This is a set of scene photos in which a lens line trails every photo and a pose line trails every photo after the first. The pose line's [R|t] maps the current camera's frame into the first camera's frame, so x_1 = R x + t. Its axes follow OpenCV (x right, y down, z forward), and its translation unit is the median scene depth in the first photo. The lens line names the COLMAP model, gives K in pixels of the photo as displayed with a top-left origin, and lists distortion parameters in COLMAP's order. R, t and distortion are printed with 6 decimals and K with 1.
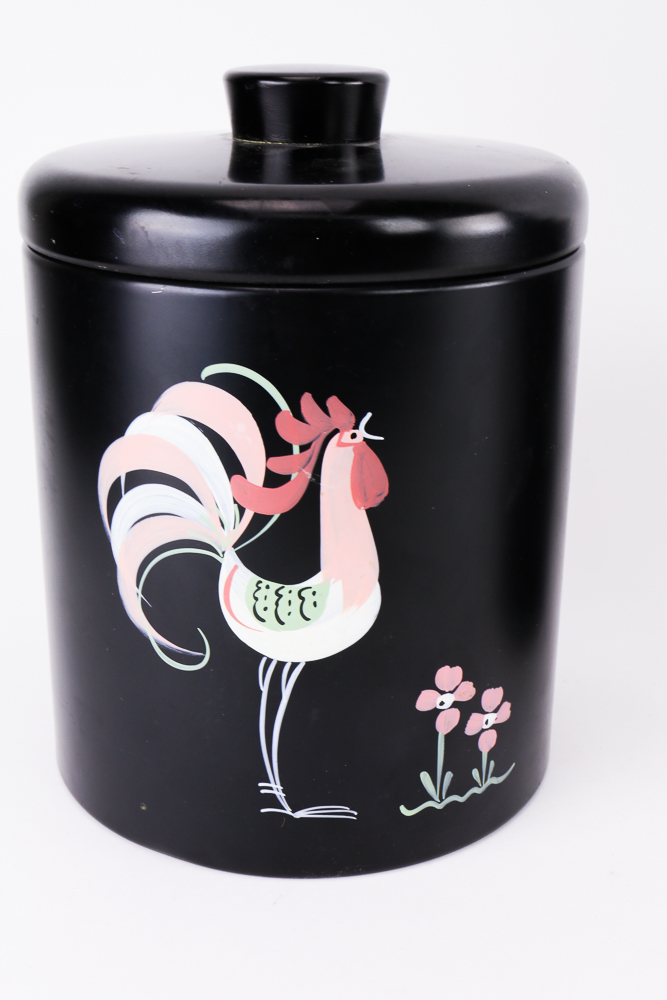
lens RADIAL K [[1440.3, 0, 333.3], [0, 1440.3, 504.9], [0, 0, 1]] dist [-0.191257, 0.000000]
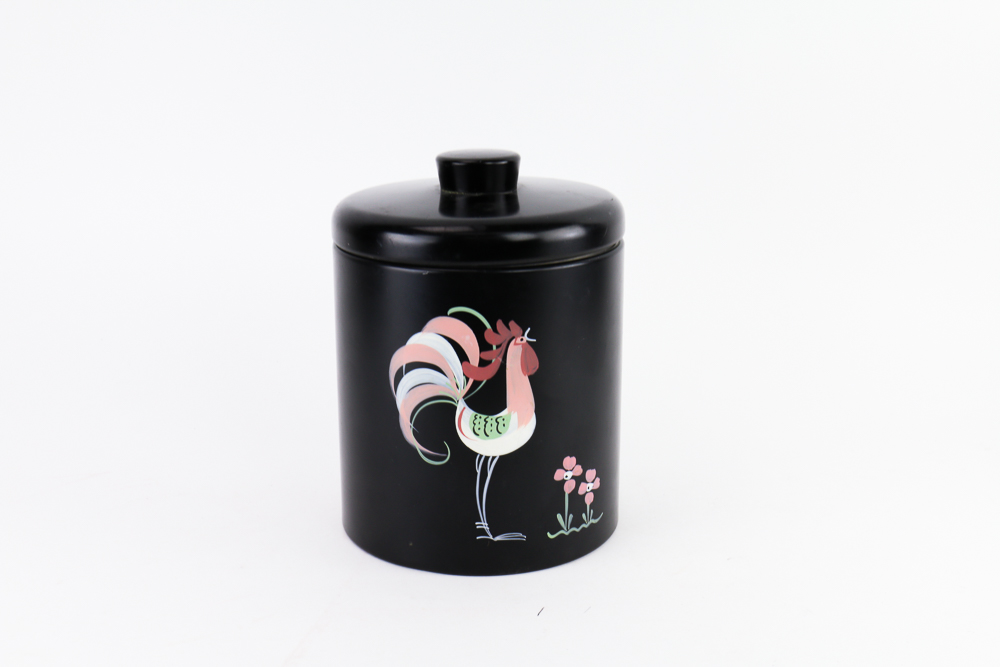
lens RADIAL K [[1393.3, 0, 496.2], [0, 1393.3, 330.2], [0, 0, 1]] dist [0.014849, 0.000000]
pose [[0.992074, -0.035187, 0.120625, -0.242679], [0.047526, 0.993752, -0.100987, 0.127582], [-0.116318, 0.105920, 0.987548, -0.892360]]
